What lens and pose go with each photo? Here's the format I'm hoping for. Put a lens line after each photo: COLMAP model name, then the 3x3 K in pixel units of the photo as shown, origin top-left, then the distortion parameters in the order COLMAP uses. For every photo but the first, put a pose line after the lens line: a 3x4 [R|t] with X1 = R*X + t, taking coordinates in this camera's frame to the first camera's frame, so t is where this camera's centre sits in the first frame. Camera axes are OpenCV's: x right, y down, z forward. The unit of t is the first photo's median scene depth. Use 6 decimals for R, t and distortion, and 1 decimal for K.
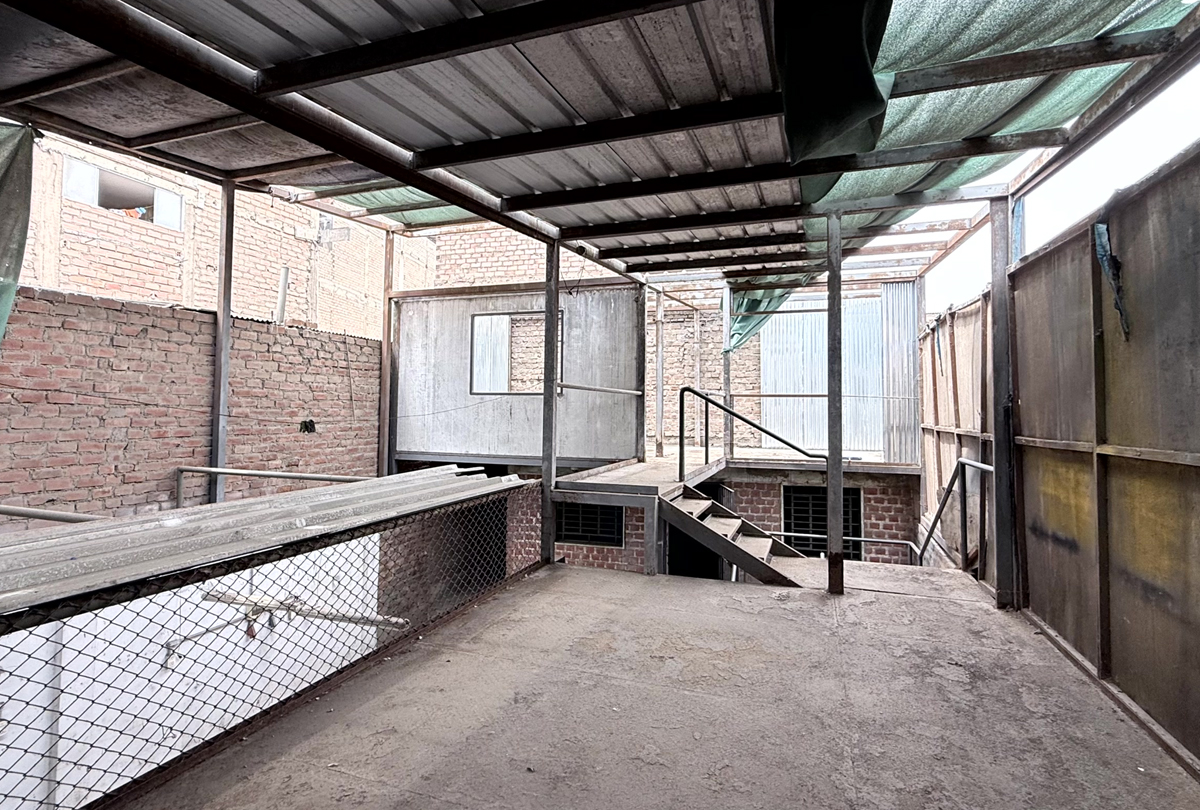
lens RADIAL K [[619.4, 0, 582.7], [0, 619.4, 378.3], [0, 0, 1]] dist [-0.000949, -0.000028]
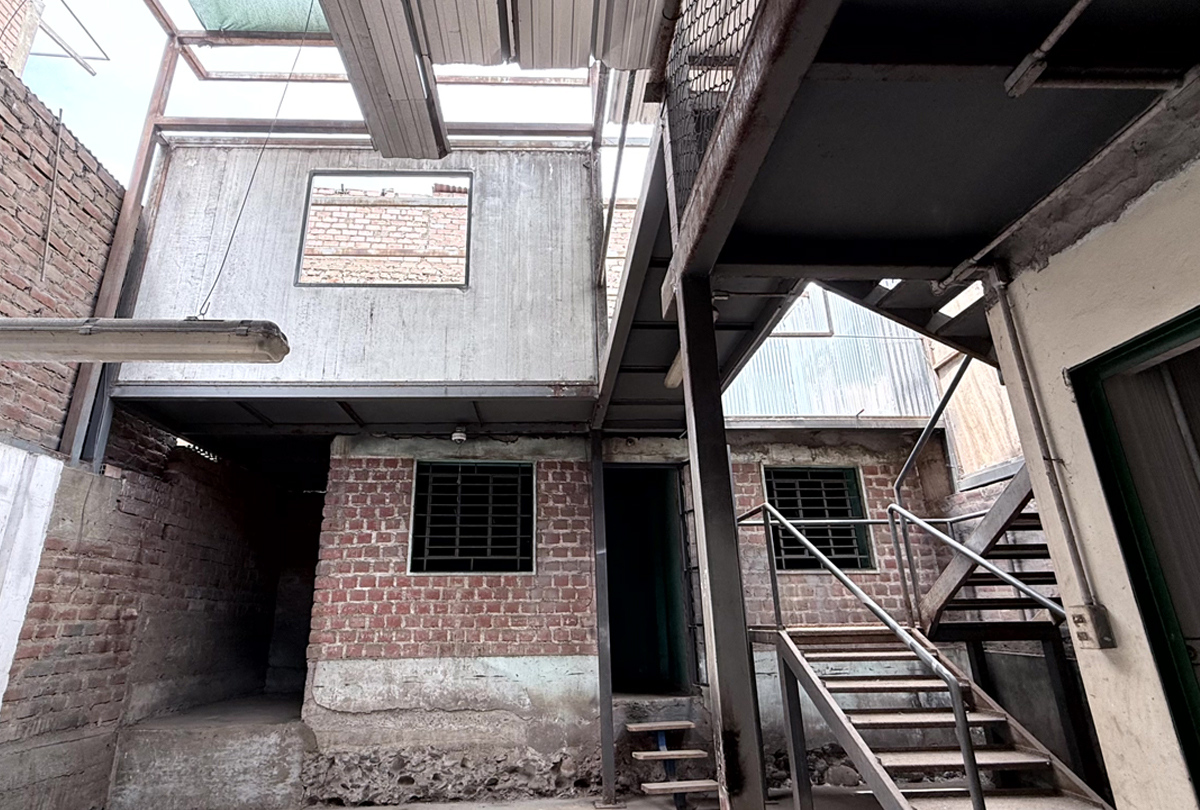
lens RADIAL K [[619.4, 0, 552.5], [0, 619.4, 406.2], [0, 0, 1]] dist [-0.000949, -0.000028]
pose [[0.926811, 0.104333, 0.360744, -0.169756], [0.002075, 0.959193, -0.282745, 0.324348], [-0.375523, 0.262799, 0.888774, 0.468608]]
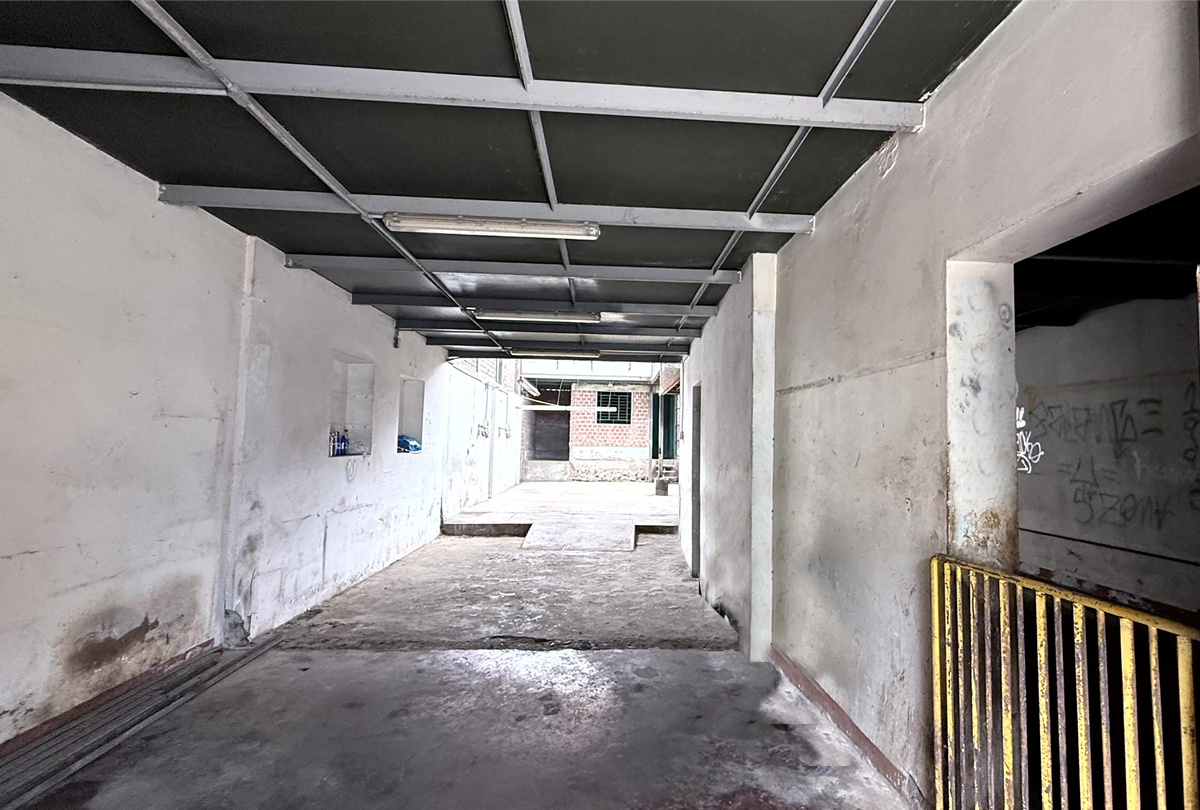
lens RADIAL K [[619.4, 0, 643.2], [0, 619.4, 408.9], [0, 0, 1]] dist [-0.000949, -0.000028]
pose [[0.916138, 0.031869, 0.399594, -0.810680], [-0.029967, 0.999490, -0.011008, 0.272909], [-0.399741, -0.001889, 0.916626, -1.004065]]
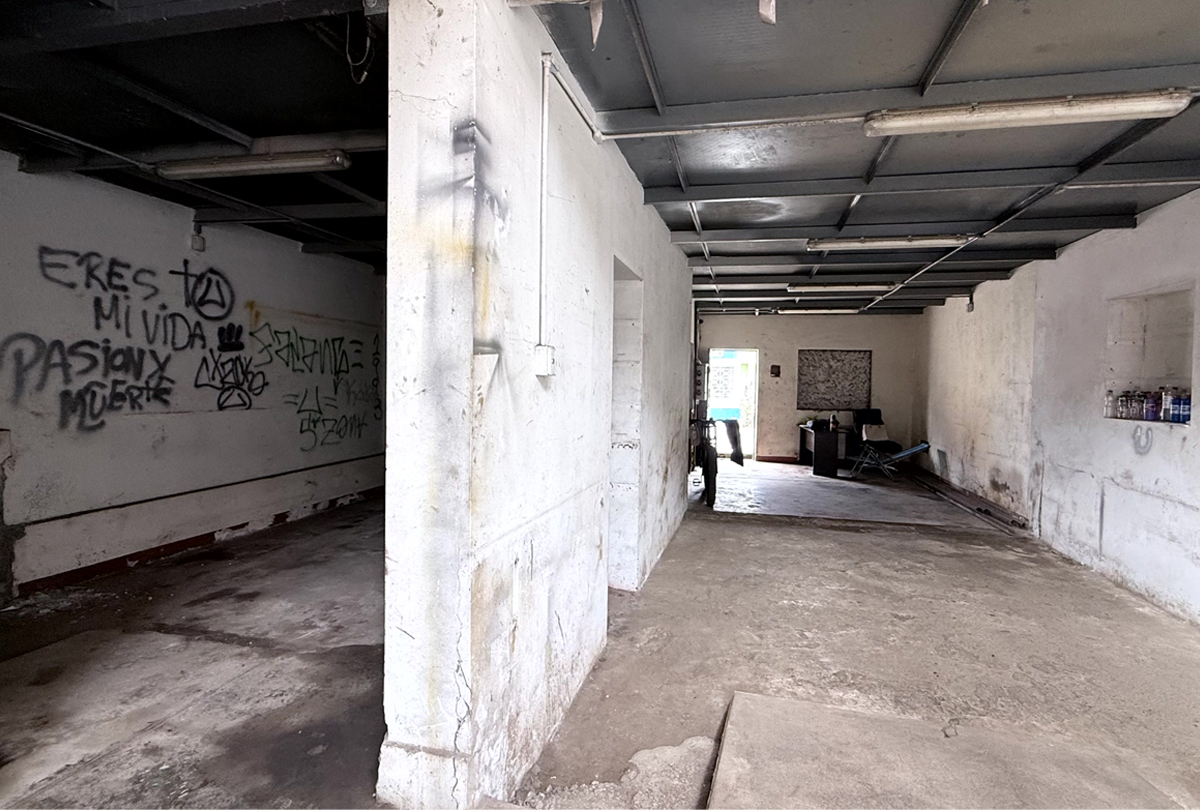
lens RADIAL K [[593.8, 0, 627.2], [0, 593.8, 400.0], [0, 0, 1]] dist [-0.002063, 0.000608]
pose [[-0.989145, -0.019307, -0.145667, -0.299553], [-0.017259, 0.999734, -0.015308, 0.328078], [0.145924, -0.012627, -0.989215, 0.263457]]
